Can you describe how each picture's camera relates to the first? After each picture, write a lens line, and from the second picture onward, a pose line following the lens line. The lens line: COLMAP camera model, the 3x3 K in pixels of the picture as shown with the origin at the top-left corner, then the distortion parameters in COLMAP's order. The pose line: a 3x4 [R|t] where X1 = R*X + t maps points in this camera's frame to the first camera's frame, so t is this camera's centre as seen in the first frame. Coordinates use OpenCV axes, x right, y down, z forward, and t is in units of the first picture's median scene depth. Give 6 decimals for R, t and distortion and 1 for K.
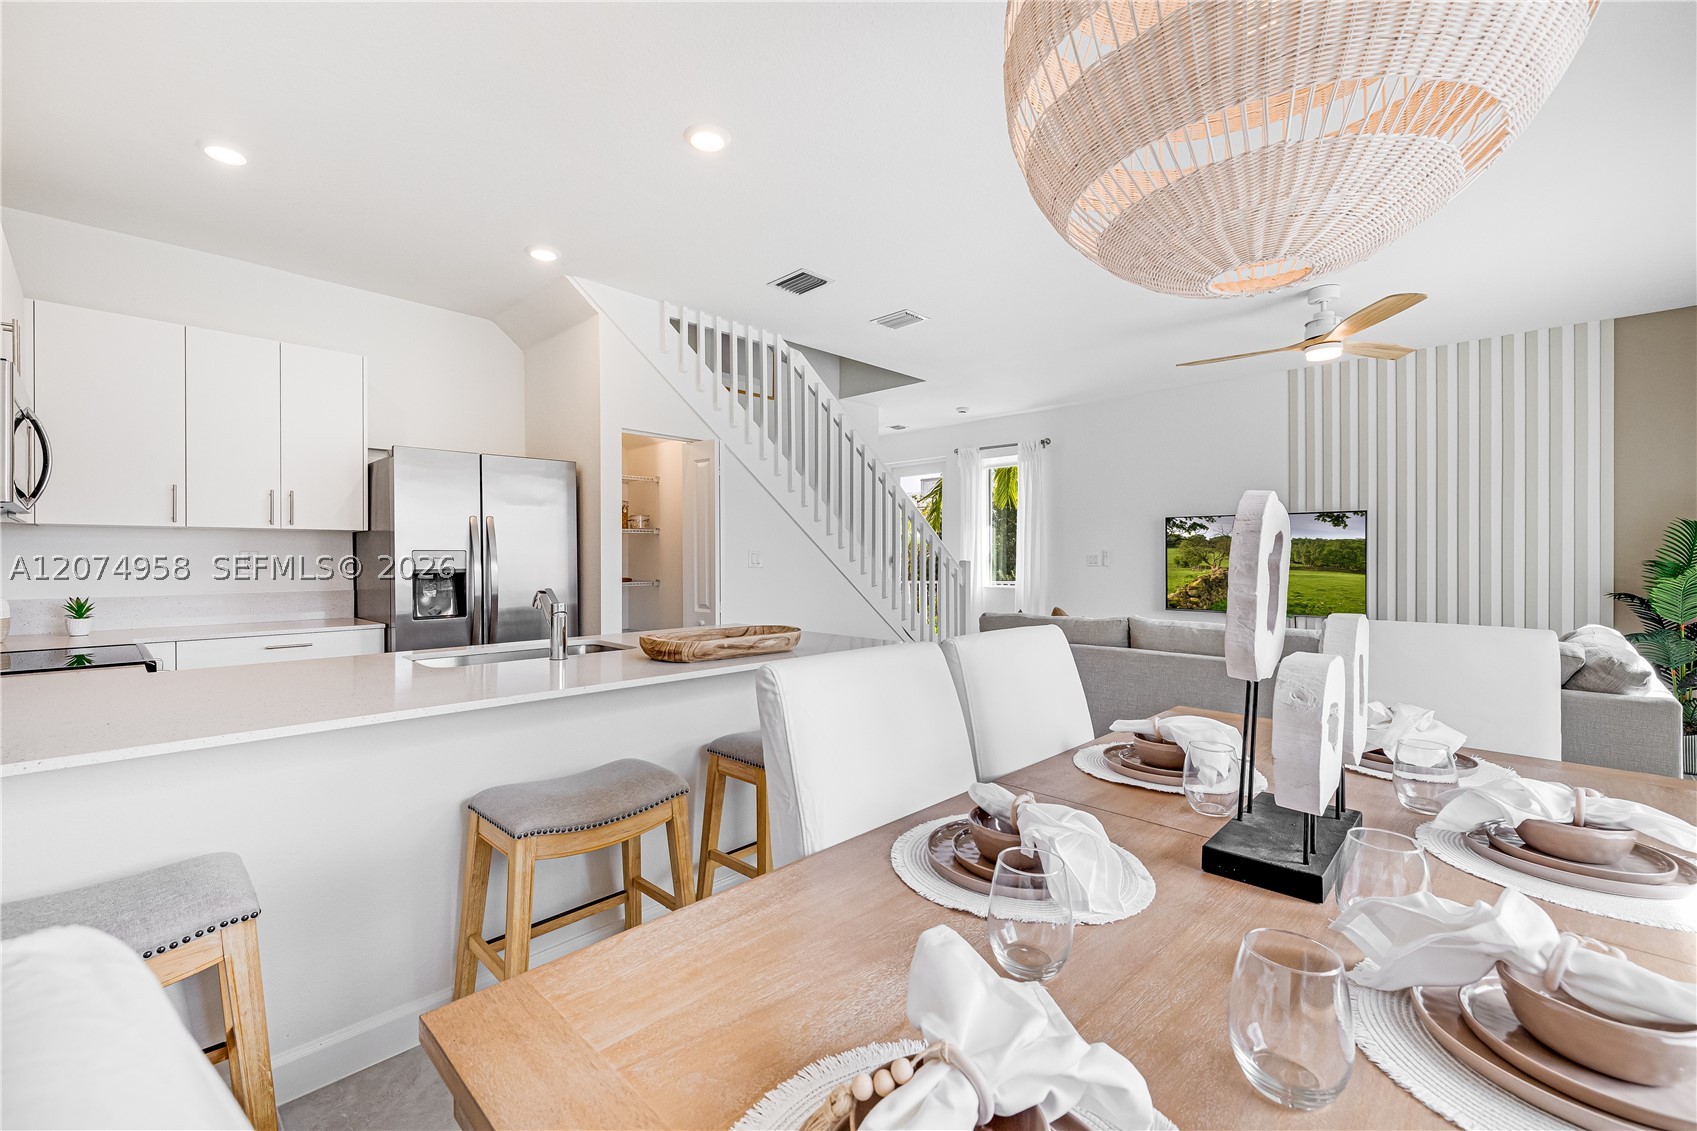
lens RADIAL K [[707.0, 0, 810.9], [0, 707.0, 546.8], [0, 0, 1]] dist [-0.000378, -0.000019]
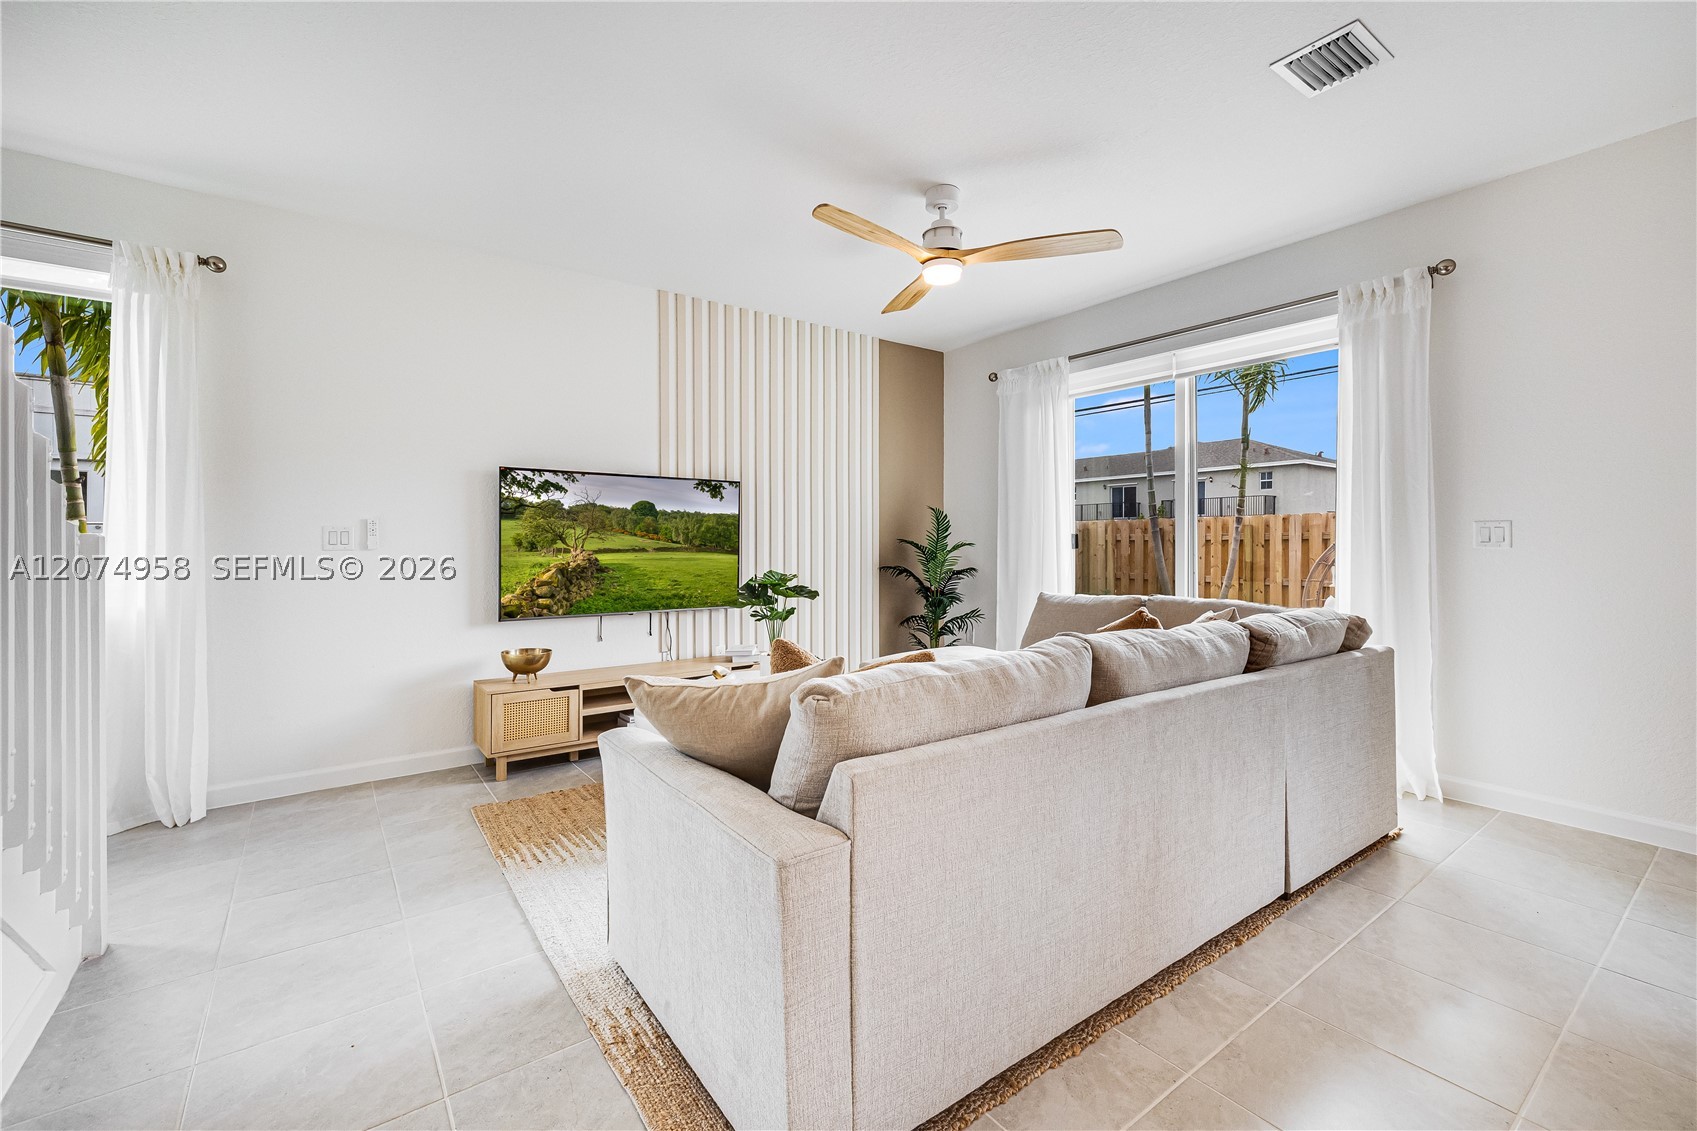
lens RADIAL K [[705.1, 0, 841.3], [0, 705.1, 557.7], [0, 0, 1]] dist [0.000116, 0.000152]
pose [[0.122784, -0.031543, 0.991932, -0.060634], [-0.015848, 0.999305, 0.033739, 0.010728], [-0.992307, -0.019863, 0.122198, 0.727887]]
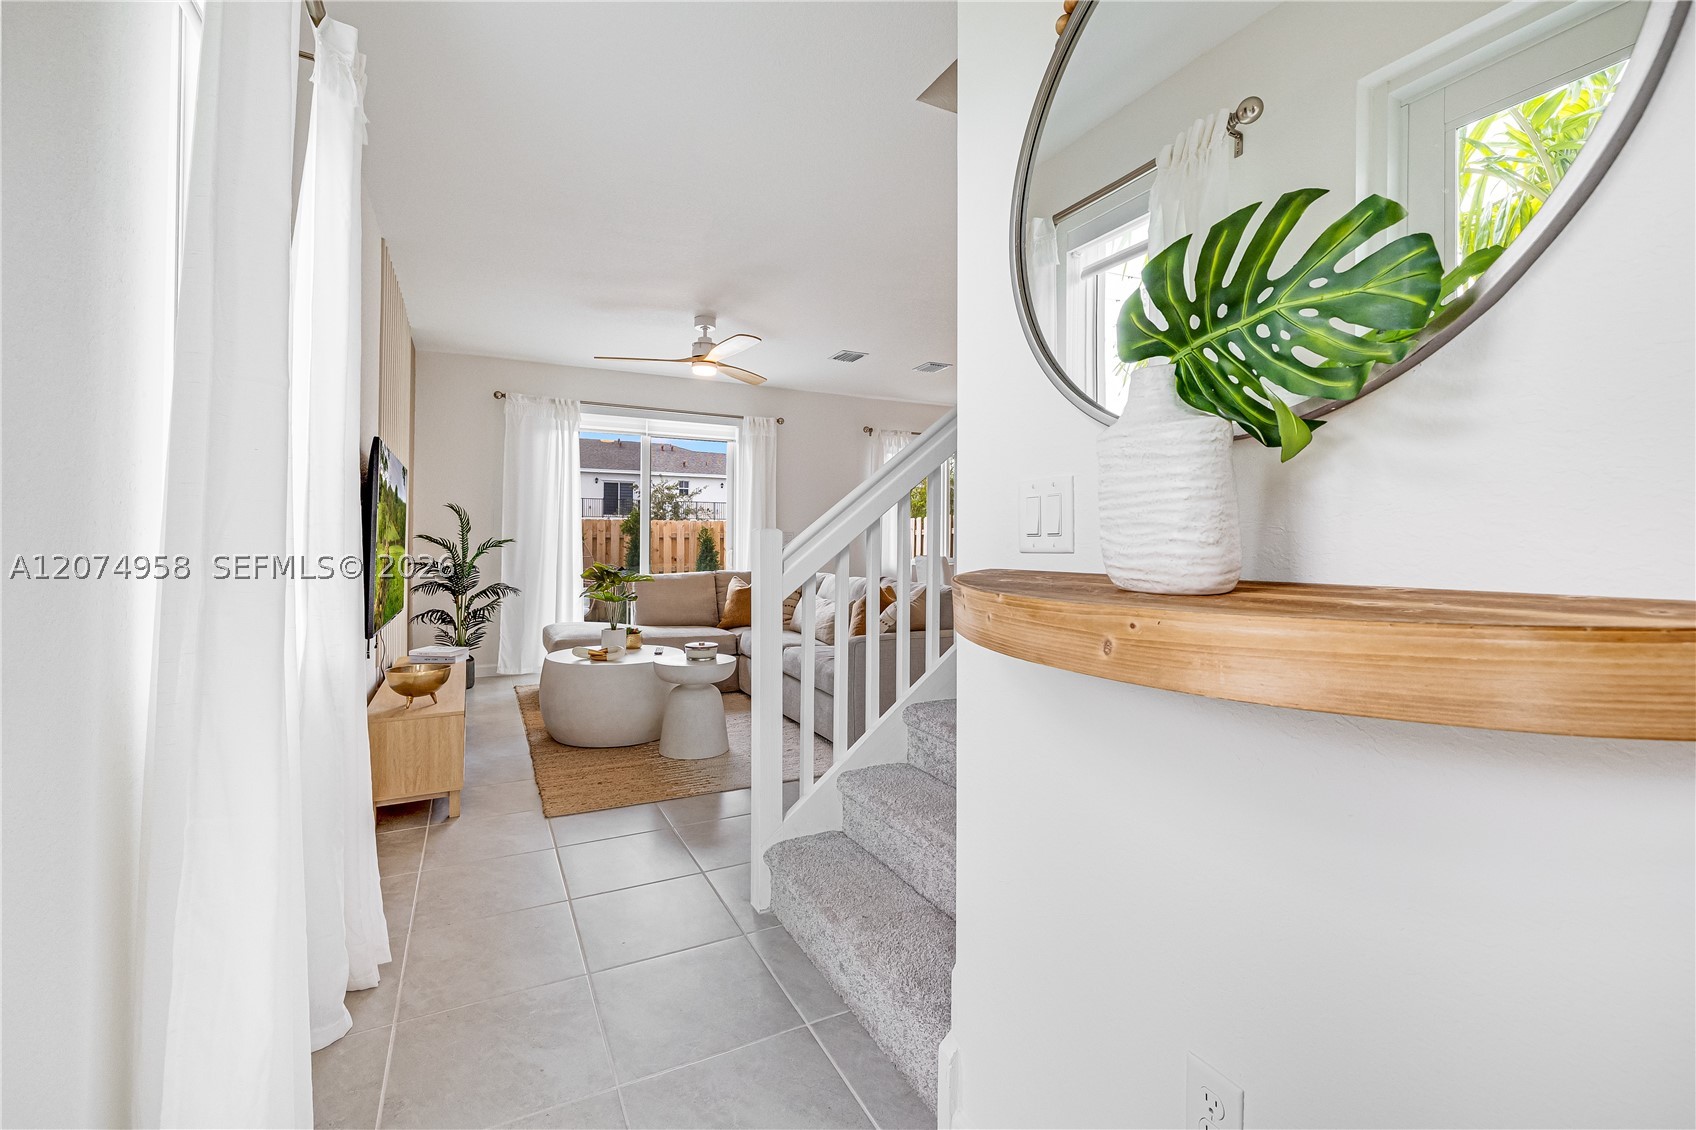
lens RADIAL K [[717.8, 0, 831.6], [0, 717.8, 534.0], [0, 0, 1]] dist [0.000710, 0.000027]
pose [[-0.951474, 0.000662, 0.307729, 0.086368], [-0.007779, 0.999626, -0.026203, 0.034900], [-0.307631, -0.027325, -0.951113, 1.534012]]
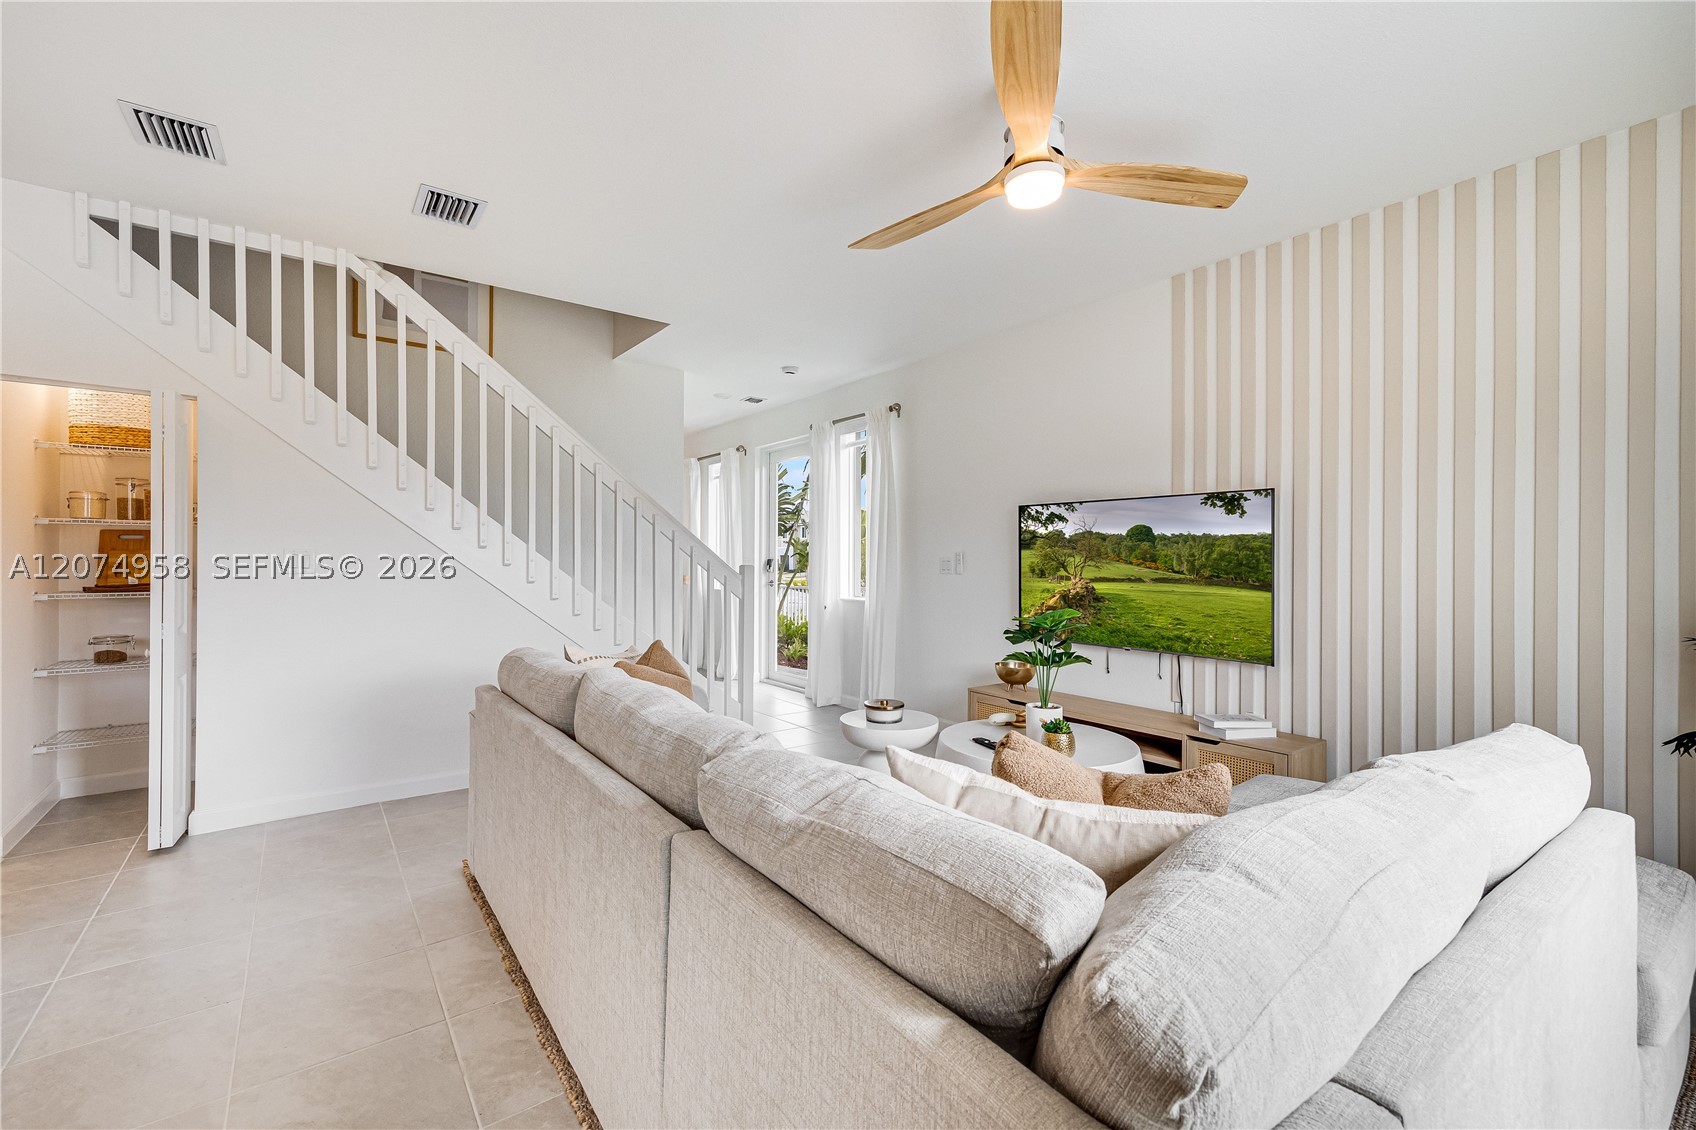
lens RADIAL K [[706.7, 0, 804.6], [0, 706.7, 559.0], [0, 0, 1]] dist [0.003063, 0.000200]
pose [[0.987307, 0.003504, -0.158788, 0.458413], [-0.001849, 0.999942, 0.010567, 0.004613], [0.158816, -0.010139, 0.987256, 0.314060]]
